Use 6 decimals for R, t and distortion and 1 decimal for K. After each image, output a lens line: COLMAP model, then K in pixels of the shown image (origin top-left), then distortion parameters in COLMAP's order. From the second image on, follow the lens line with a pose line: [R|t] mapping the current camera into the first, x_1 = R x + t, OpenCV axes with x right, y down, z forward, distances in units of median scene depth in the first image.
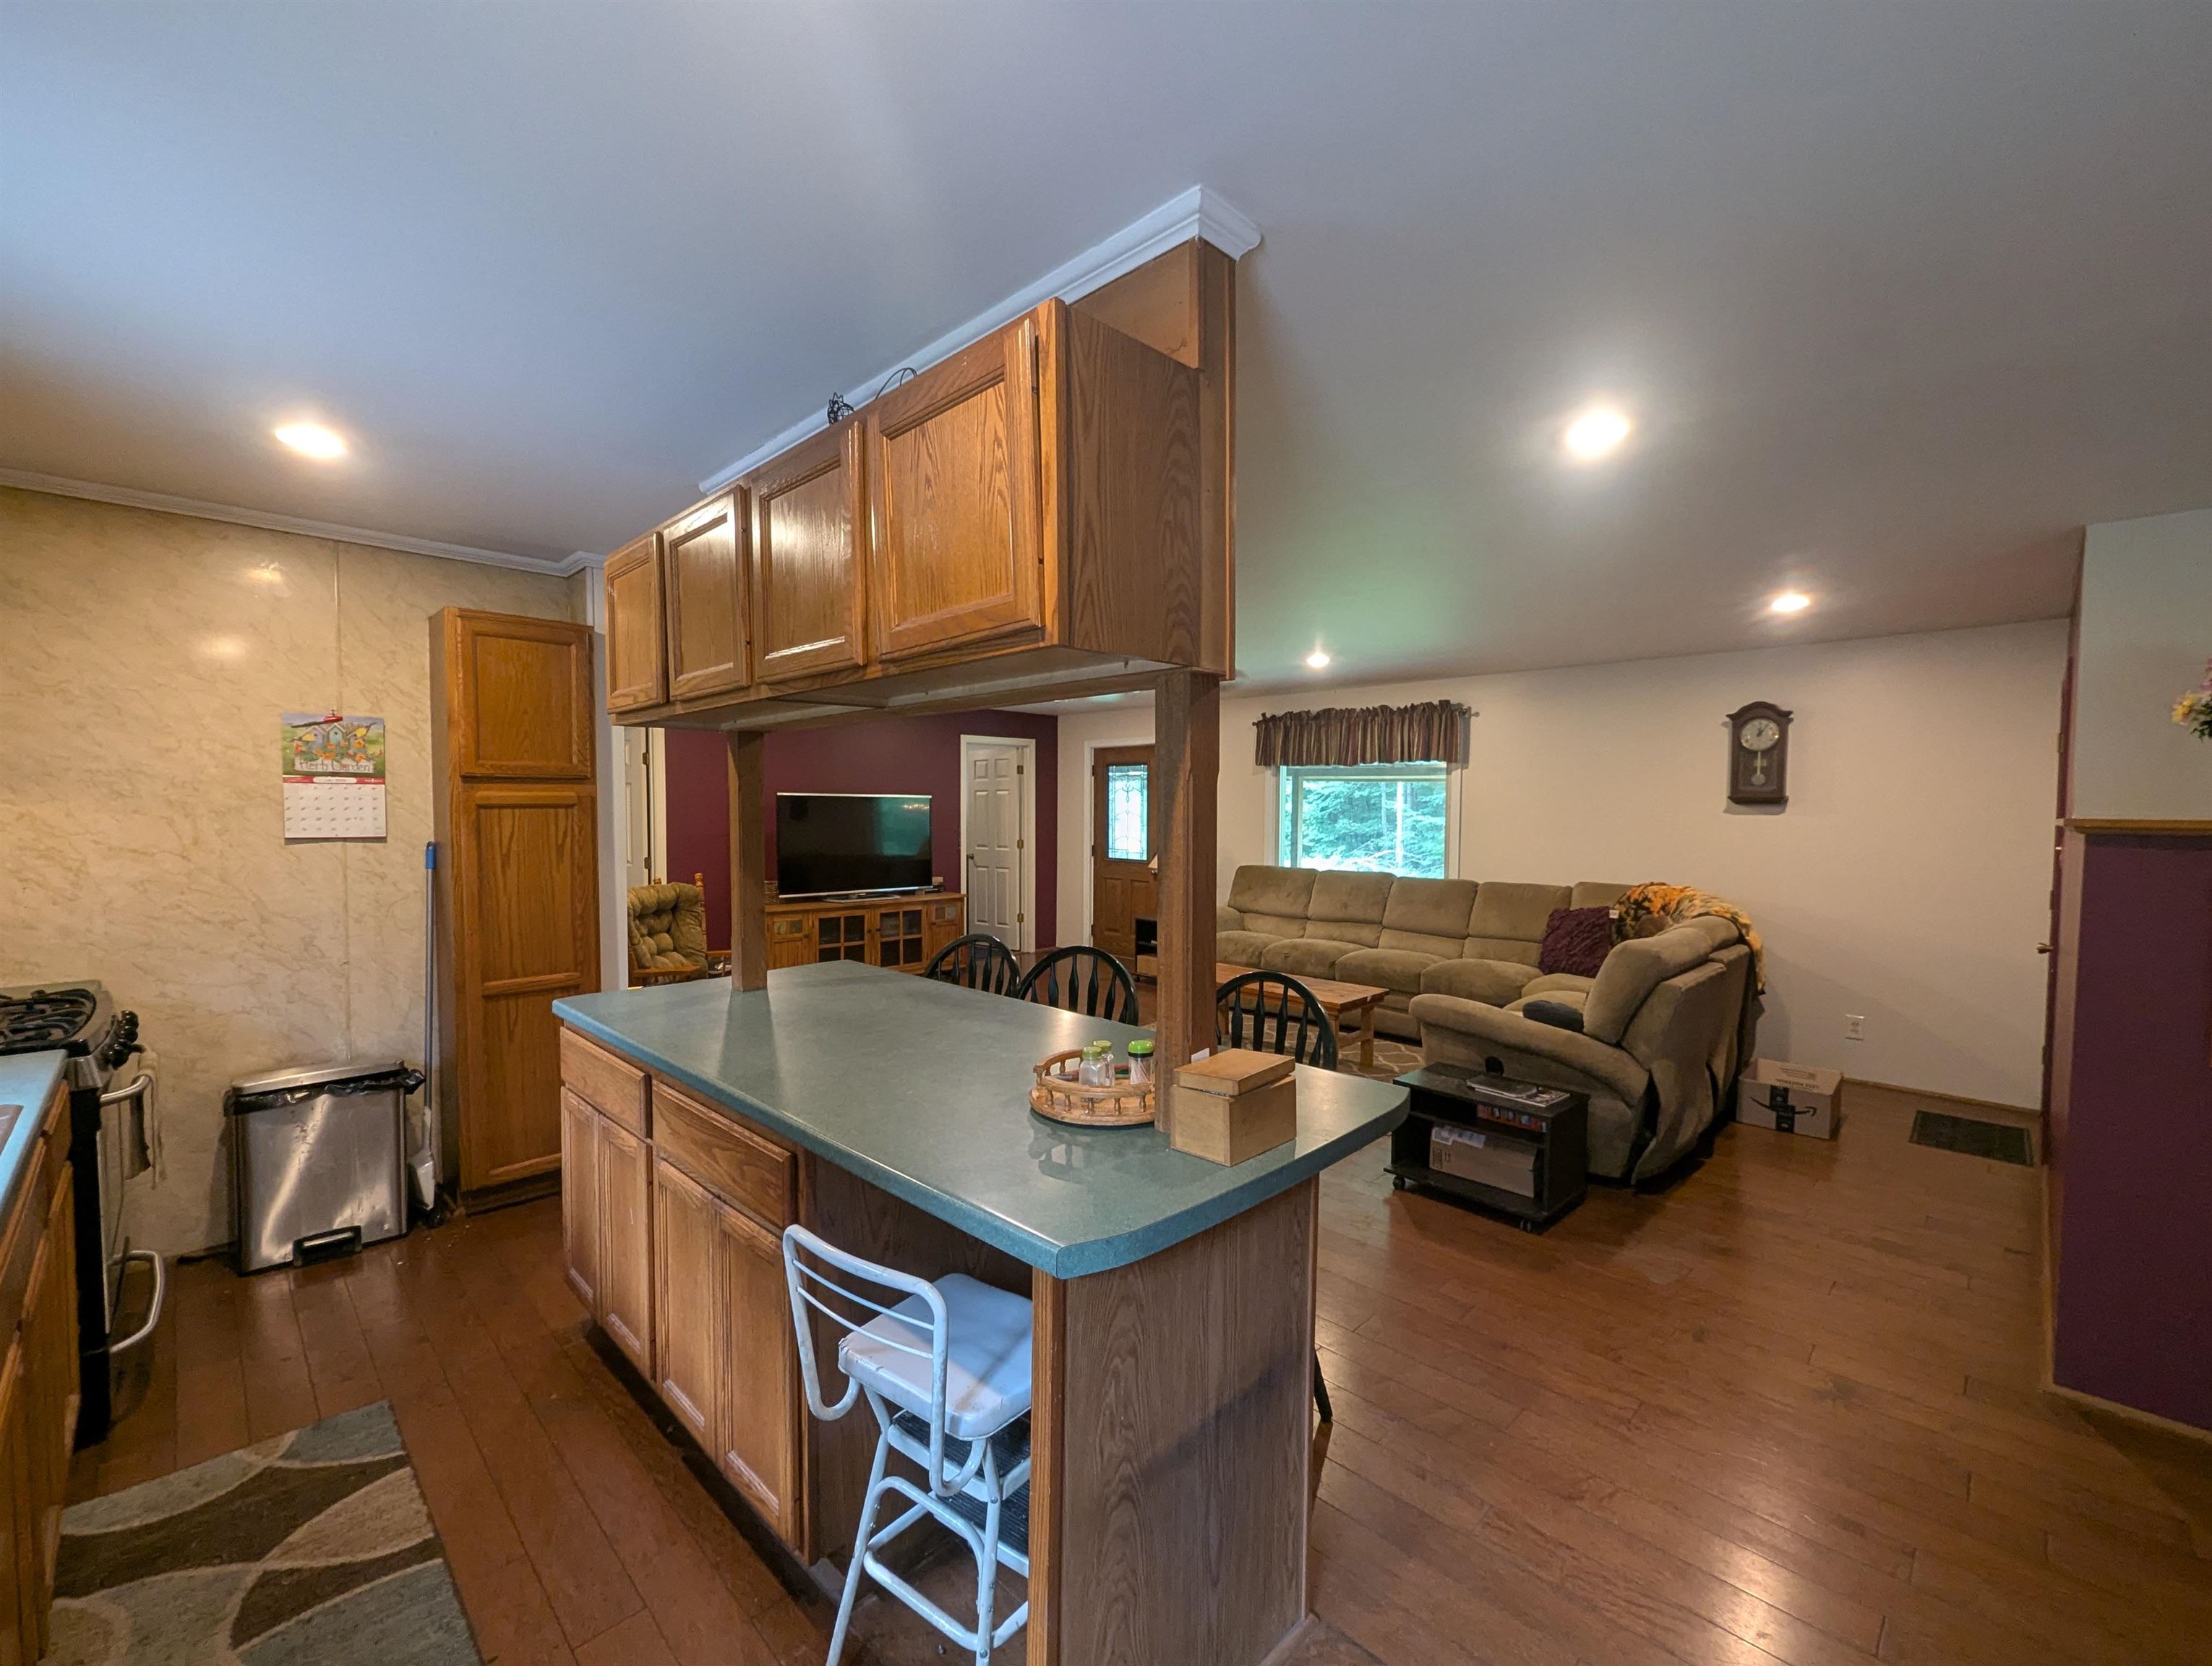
lens RADIAL K [[925.9, 0, 1119.2], [0, 925.9, 849.4], [0, 0, 1]] dist [-0.001108, -0.000375]
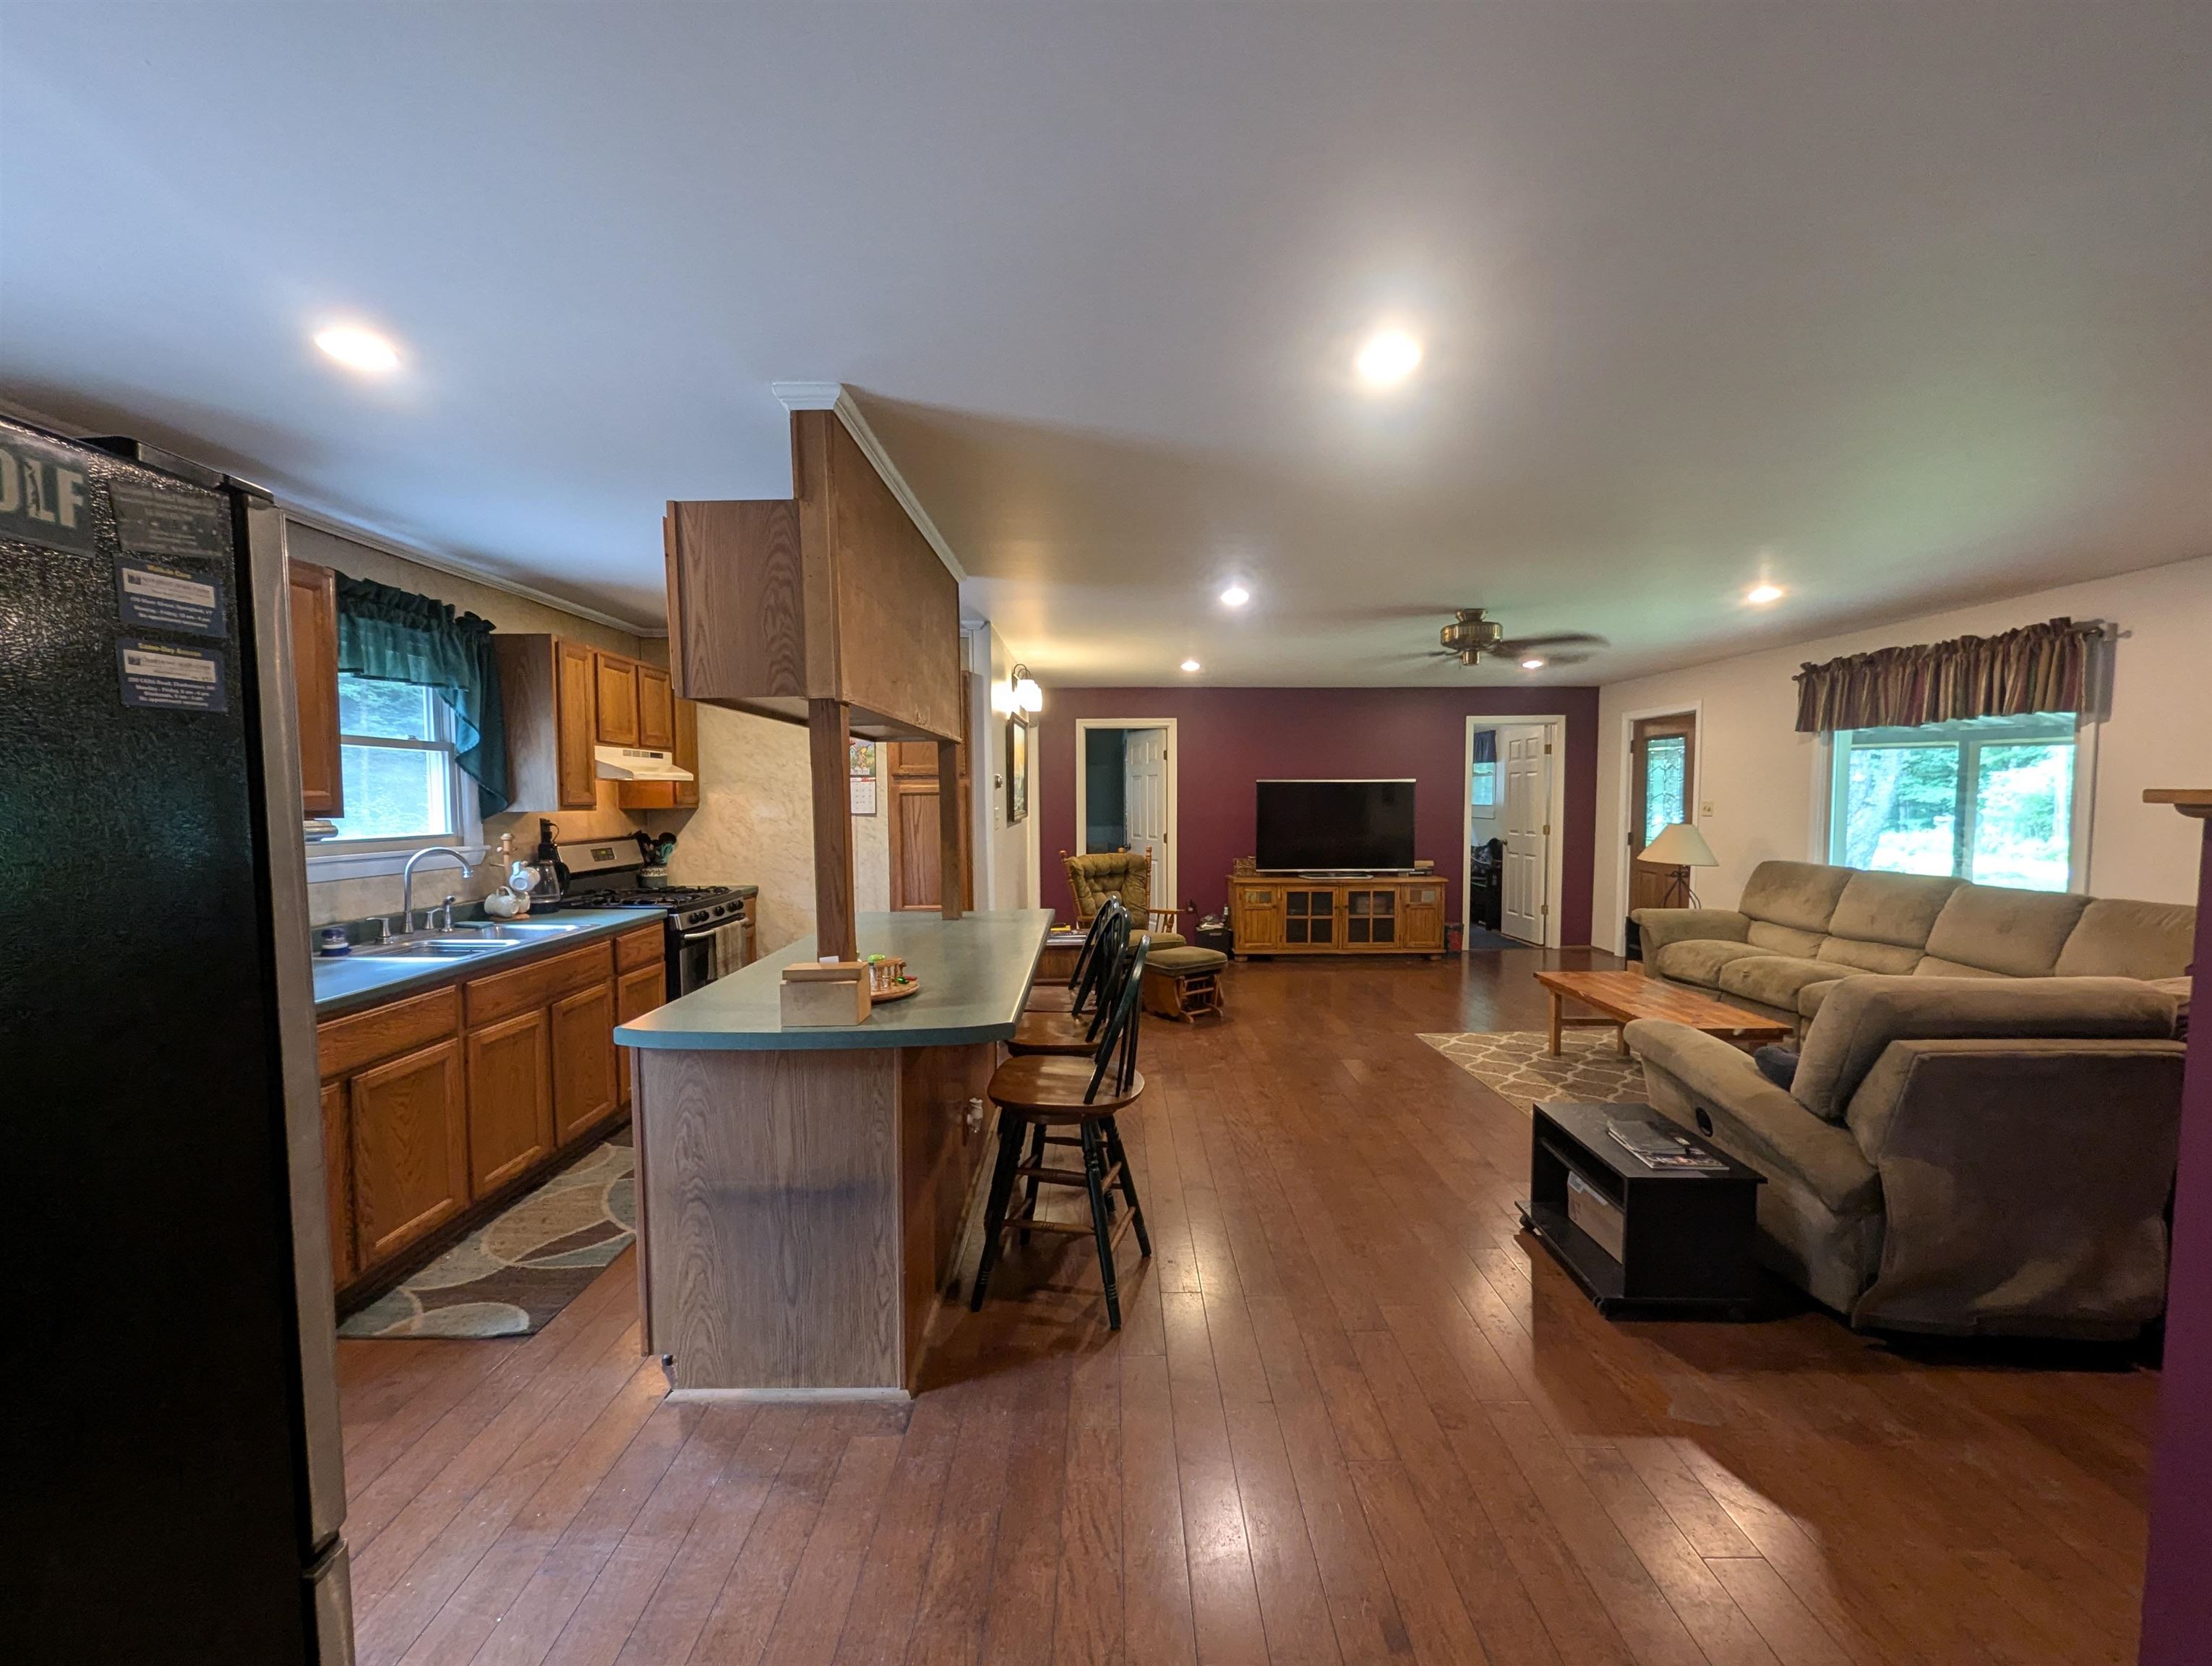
lens RADIAL K [[925.9, 0, 1119.2], [0, 925.9, 849.4], [0, 0, 1]] dist [-0.001108, -0.000375]
pose [[0.710757, 0.032558, -0.702684, 0.424953], [-0.021666, 0.999468, 0.024394, 0.000817], [0.703104, -0.002114, 0.711084, 0.083295]]
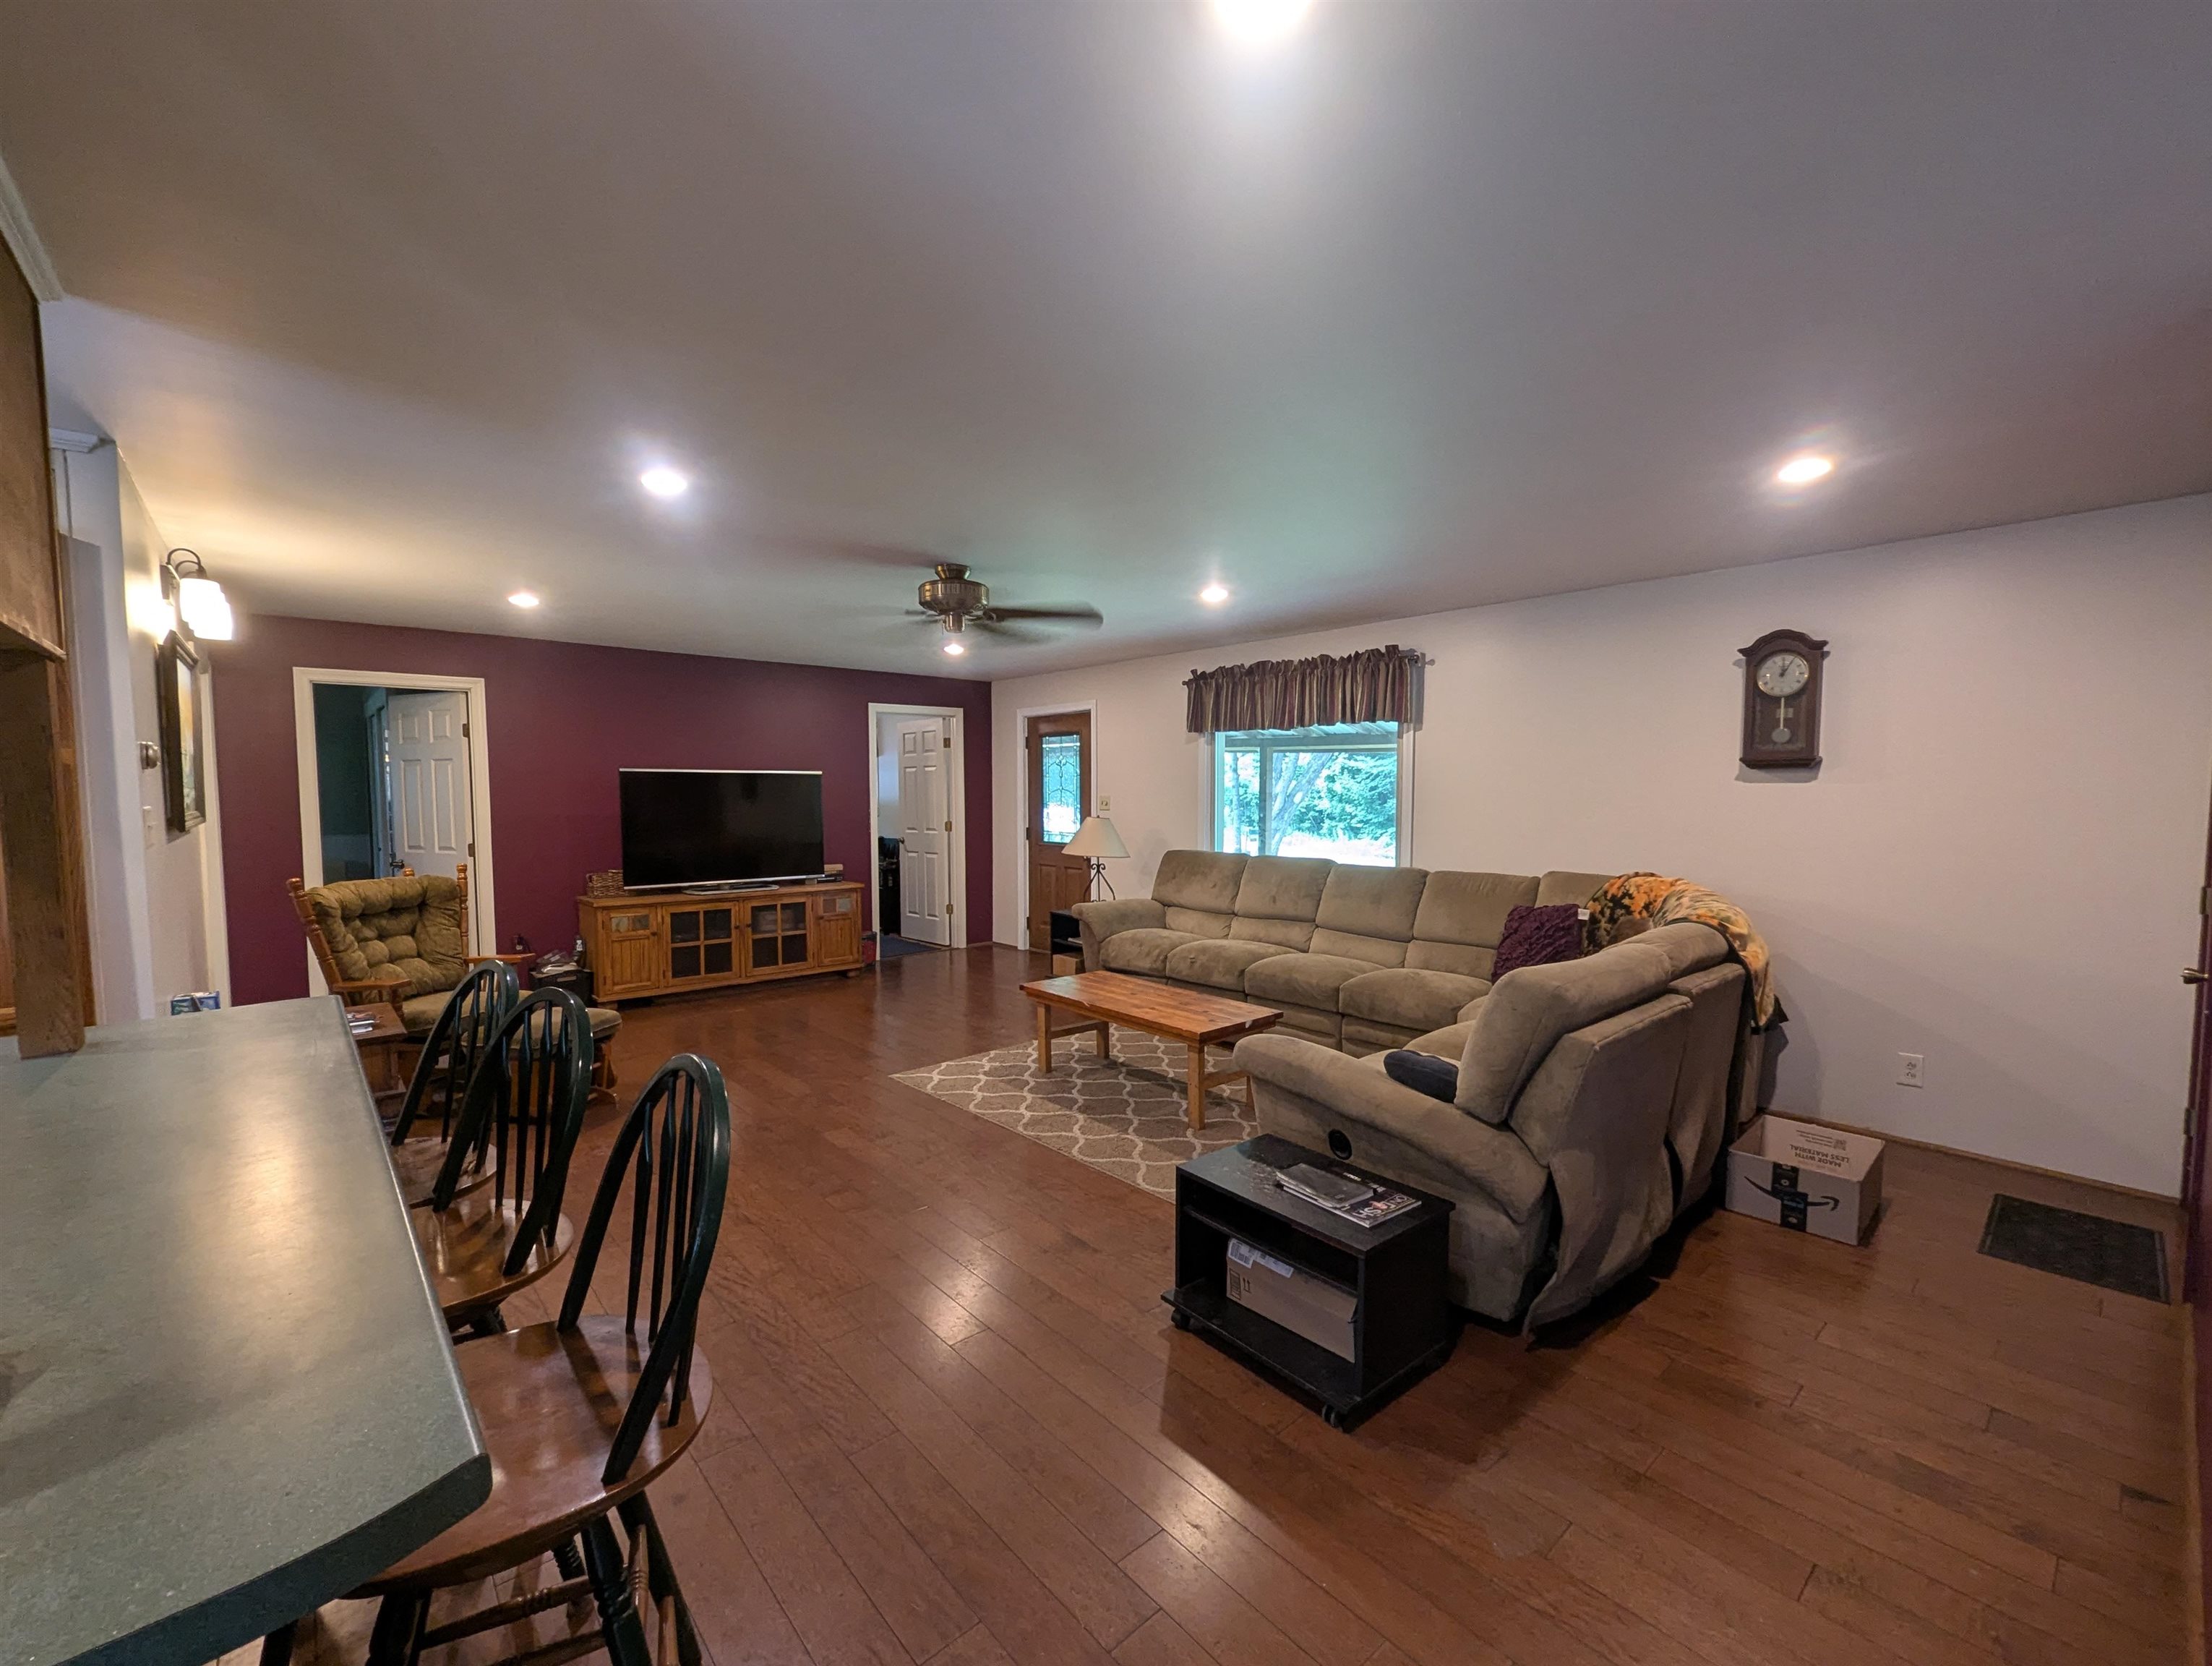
lens RADIAL K [[925.9, 0, 1119.2], [0, 925.9, 849.4], [0, 0, 1]] dist [-0.001108, -0.000375]
pose [[0.997834, -0.003087, -0.065717, 0.206121], [0.004343, 0.999810, 0.018977, 0.000266], [0.065646, -0.019221, 0.997658, 0.217492]]
